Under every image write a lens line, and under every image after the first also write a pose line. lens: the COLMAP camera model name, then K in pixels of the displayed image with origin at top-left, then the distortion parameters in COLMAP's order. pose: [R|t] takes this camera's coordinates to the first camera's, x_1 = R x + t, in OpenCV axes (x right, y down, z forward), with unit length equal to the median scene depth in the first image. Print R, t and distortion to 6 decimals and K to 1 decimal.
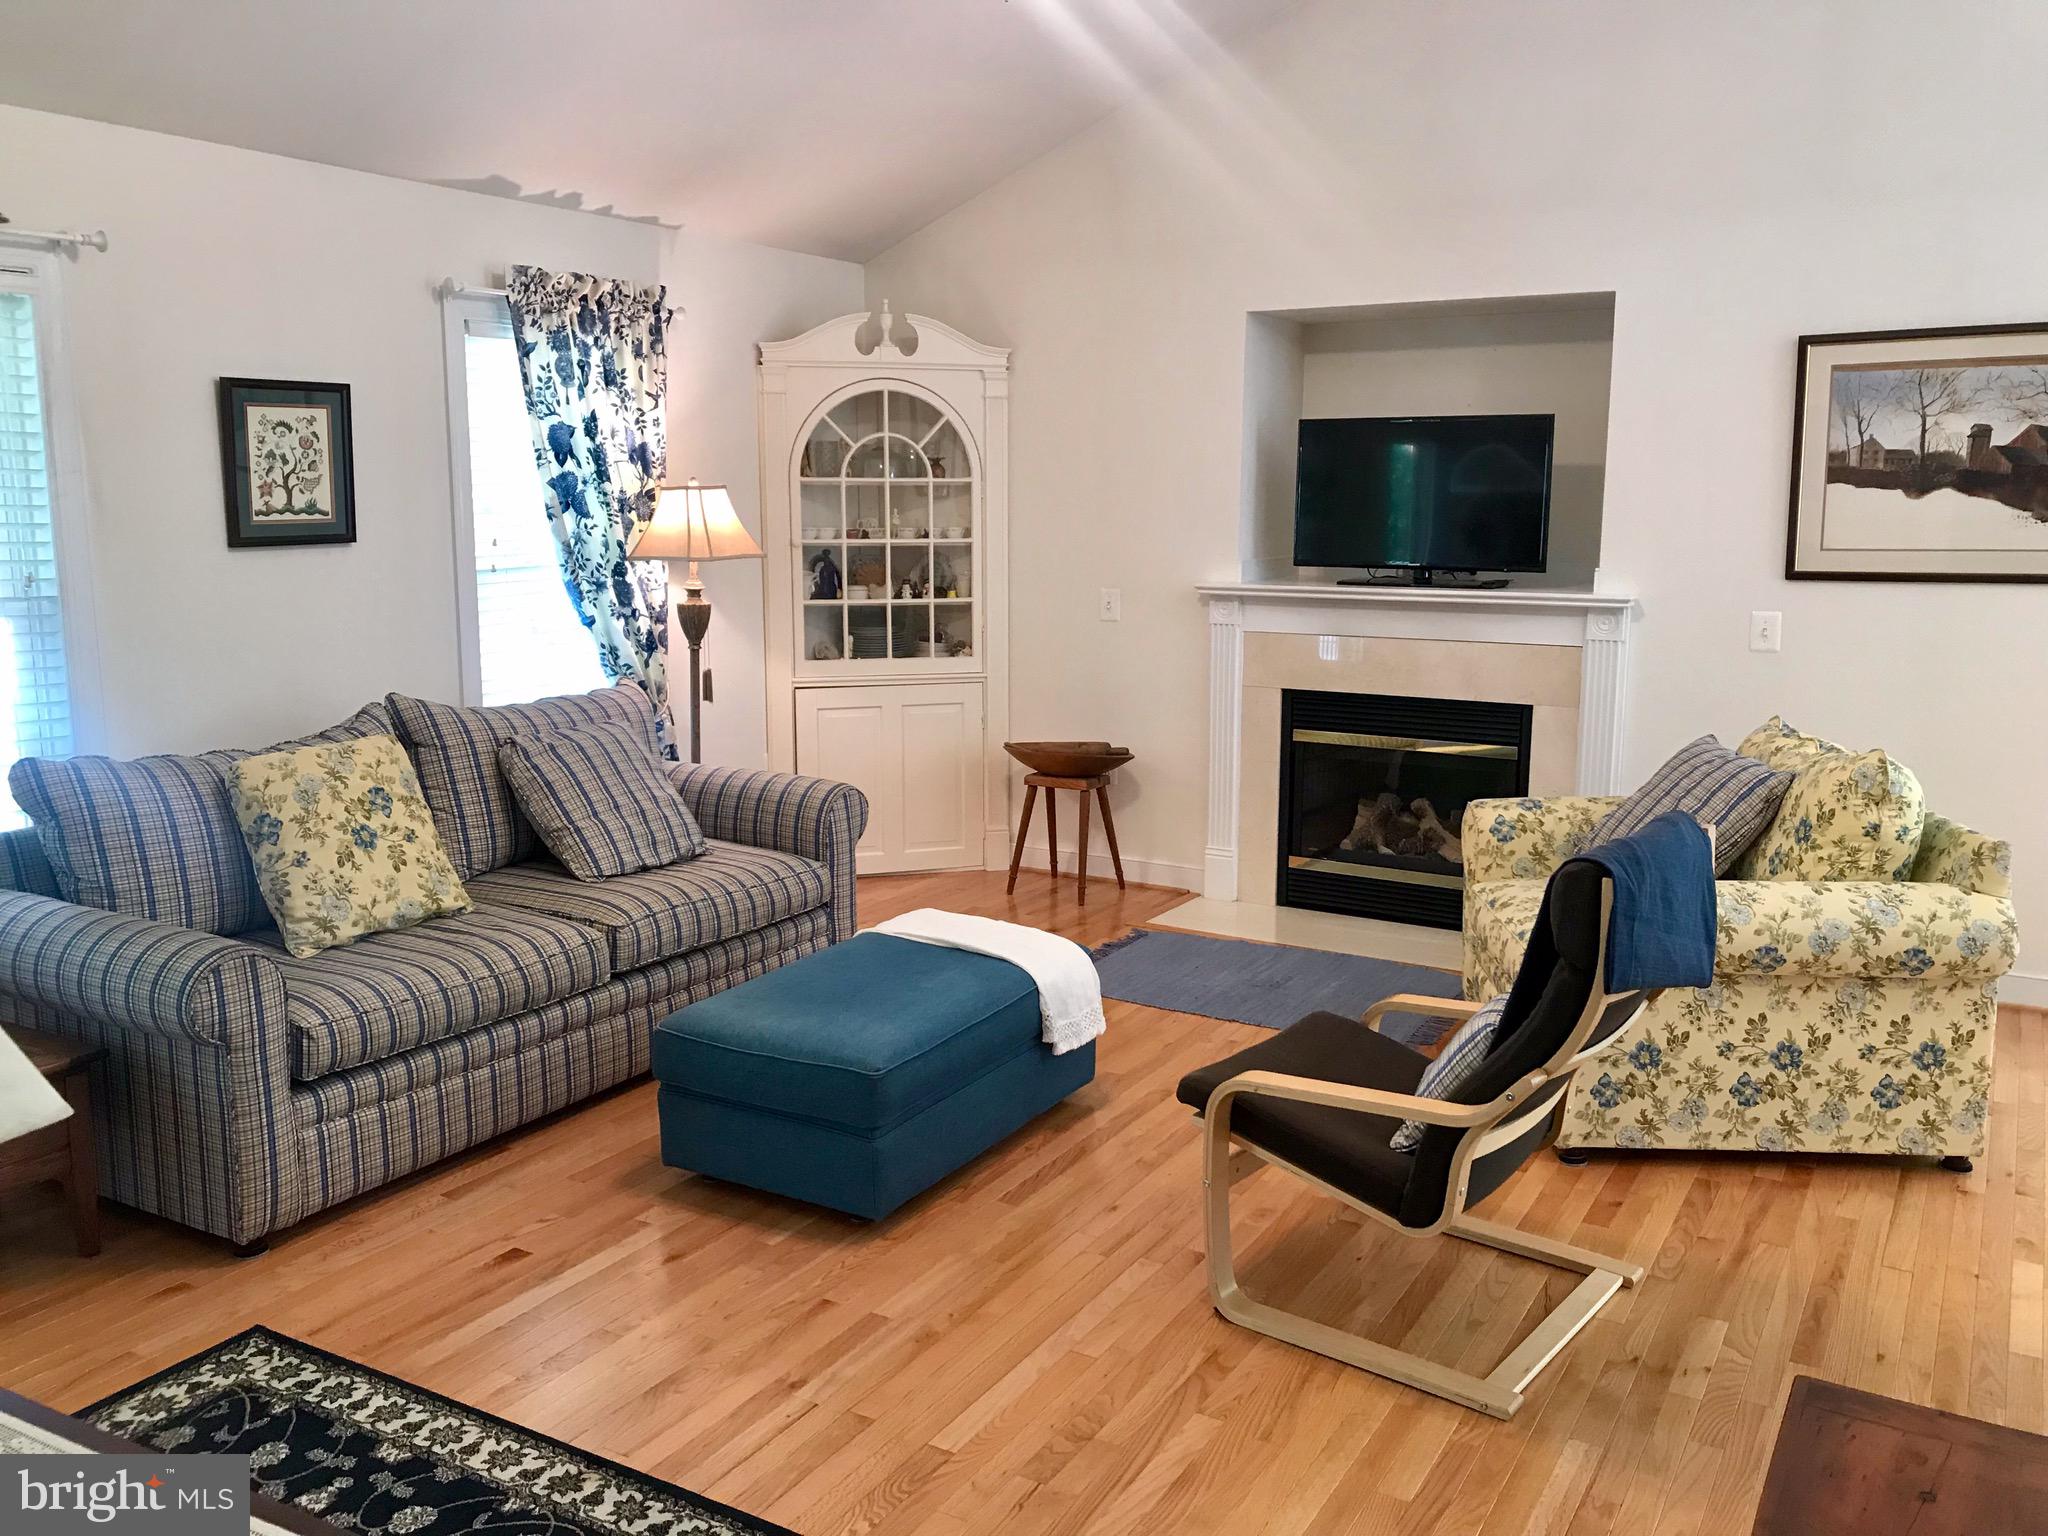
lens RADIAL K [[1687.7, 0, 1045.0], [0, 1687.7, 760.9], [0, 0, 1]] dist [0.048164, -0.051980]
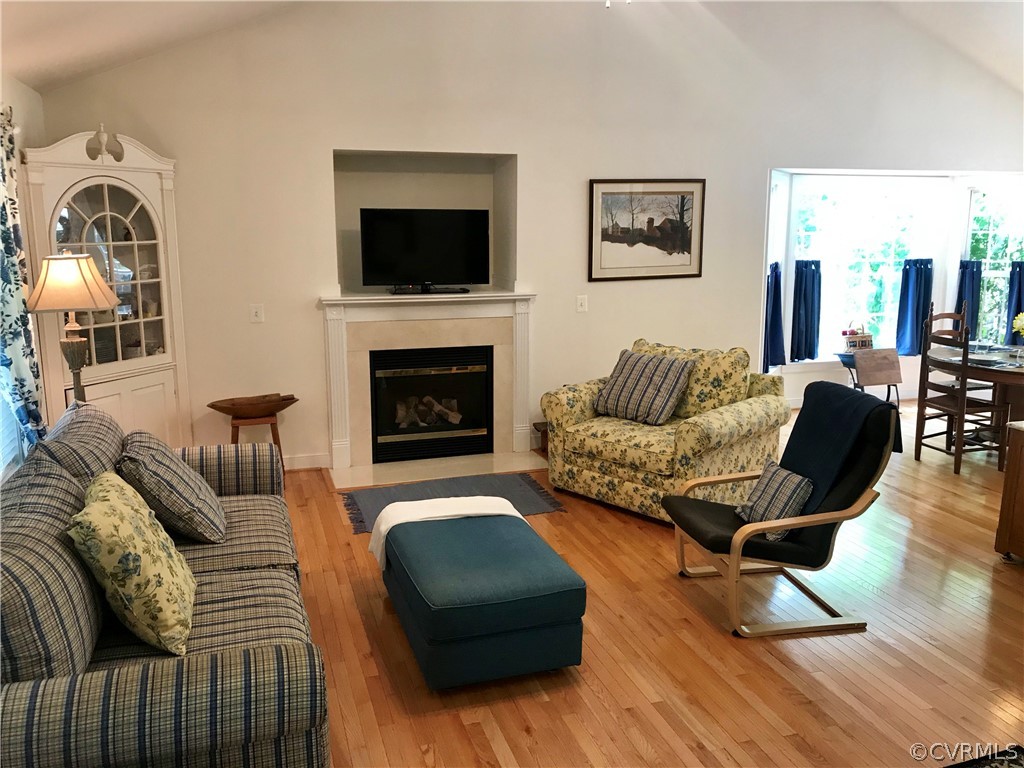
lens RADIAL K [[831.0, 0, 512.0], [0, 831.0, 384.0], [0, 0, 1]] dist [0.126203, -0.242128]
pose [[0.668709, -0.146511, 0.728946, -0.590920], [0.121729, 0.988738, 0.087056, -0.091013], [-0.733491, 0.030518, 0.679013, 0.326478]]
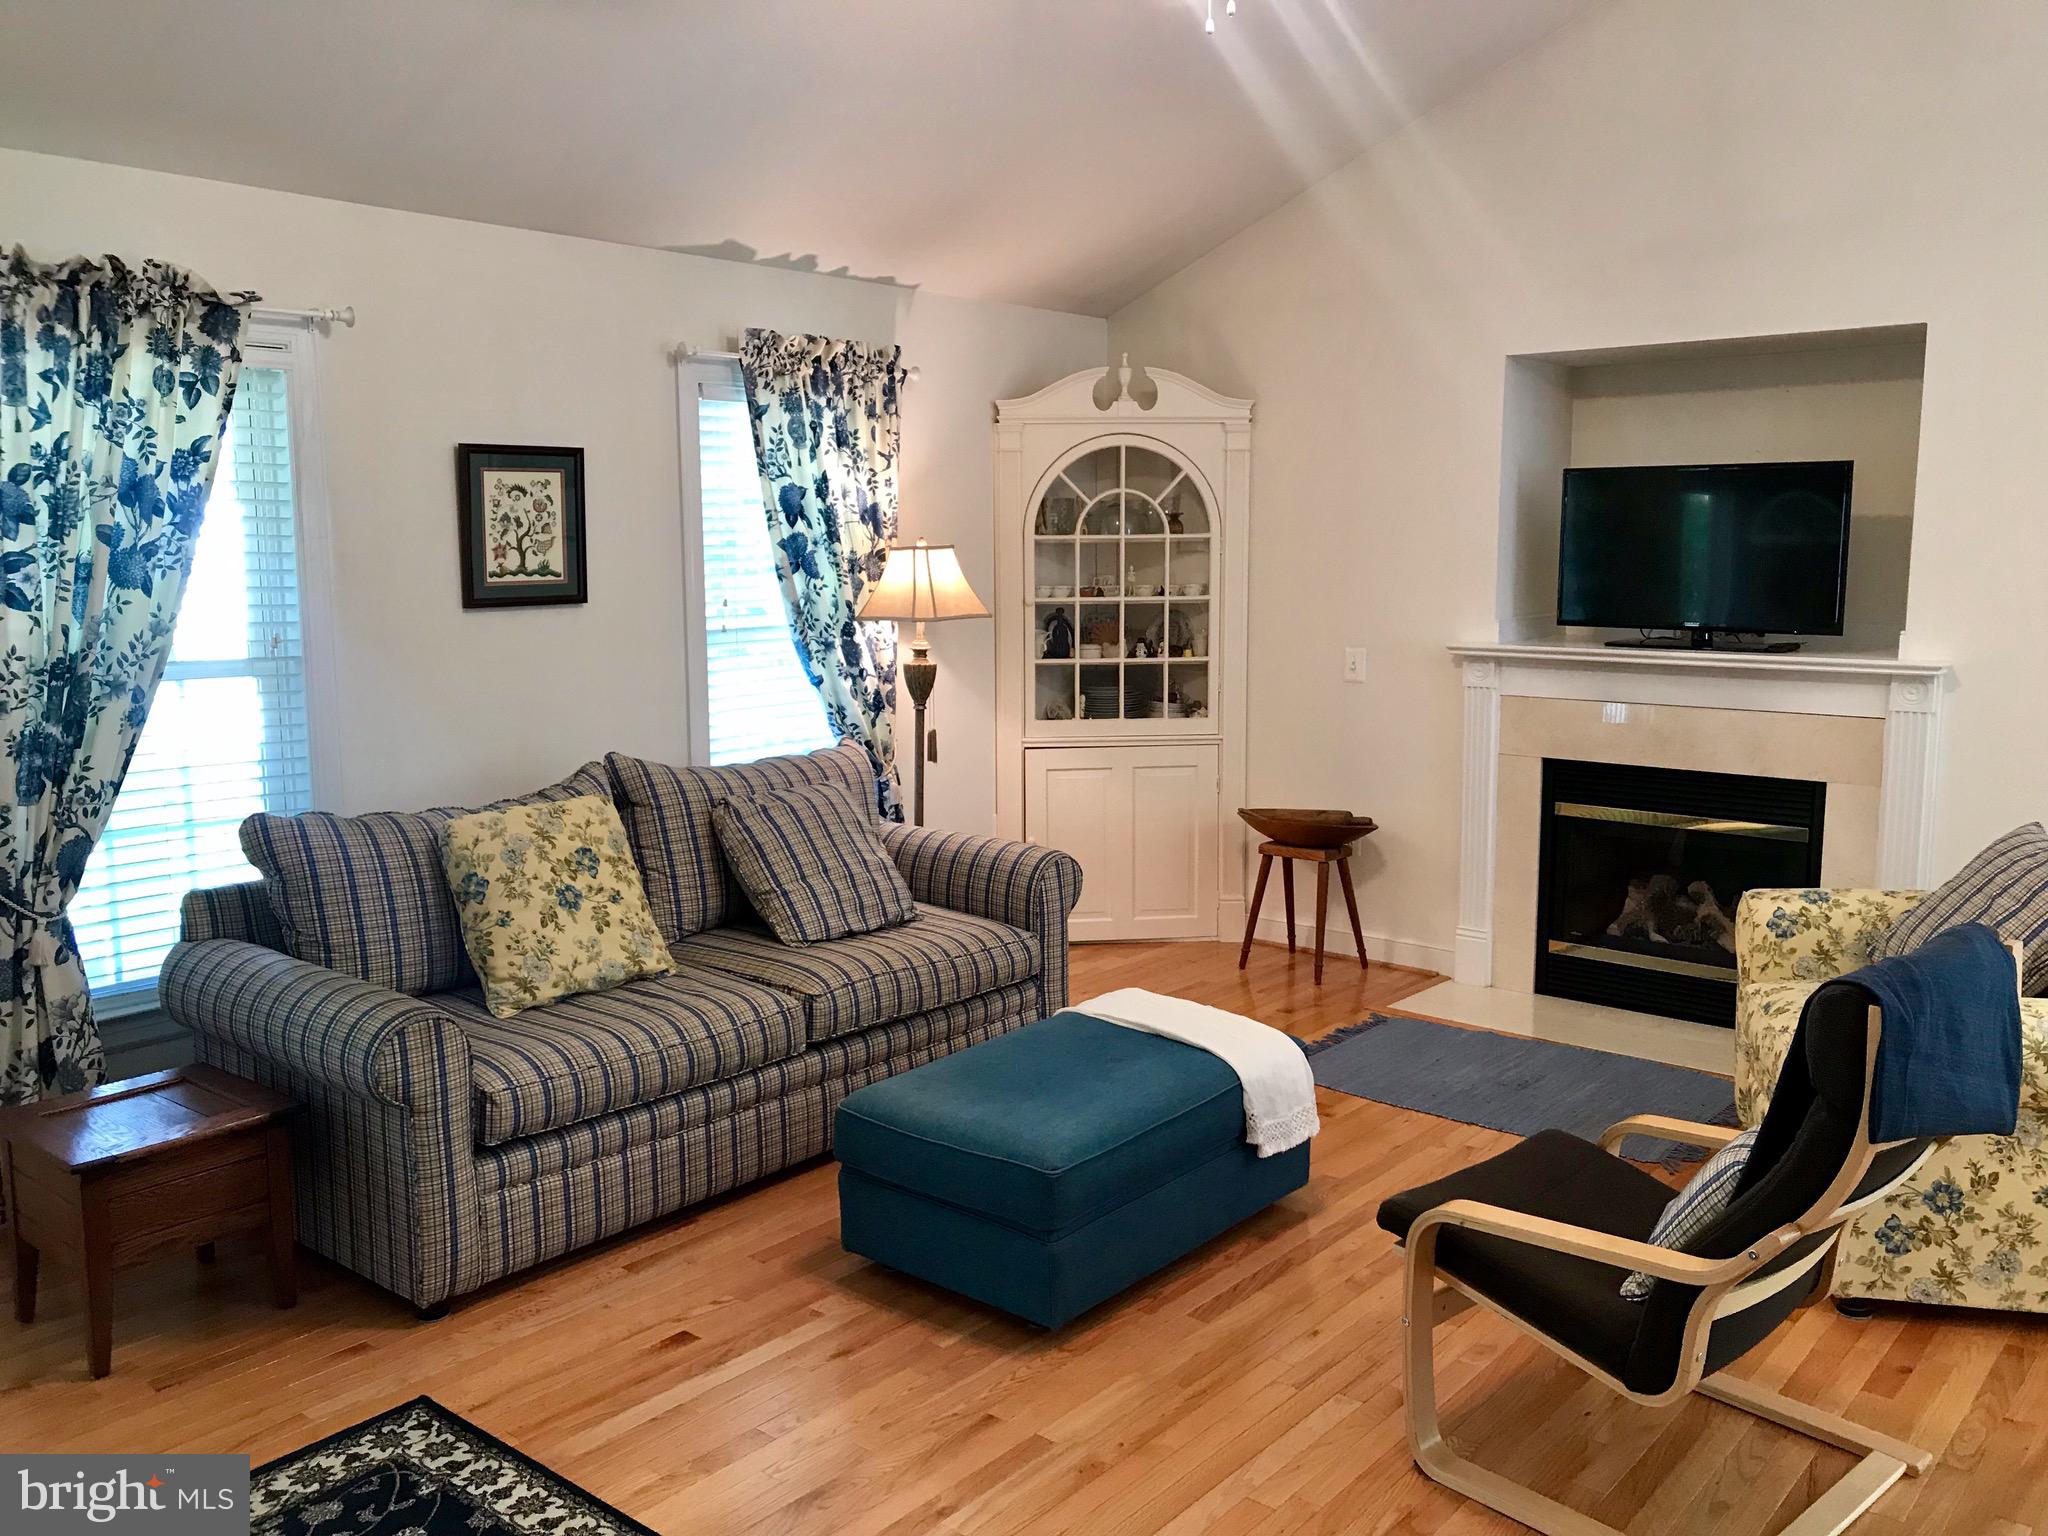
lens RADIAL K [[1687.7, 0, 1045.0], [0, 1687.7, 760.9], [0, 0, 1]] dist [0.048164, -0.051980]
pose [[0.985962, 0.016492, -0.166151, 0.036358], [-0.021563, 0.999354, -0.028766, -0.011553], [0.165569, 0.031945, 0.985681, 0.051839]]
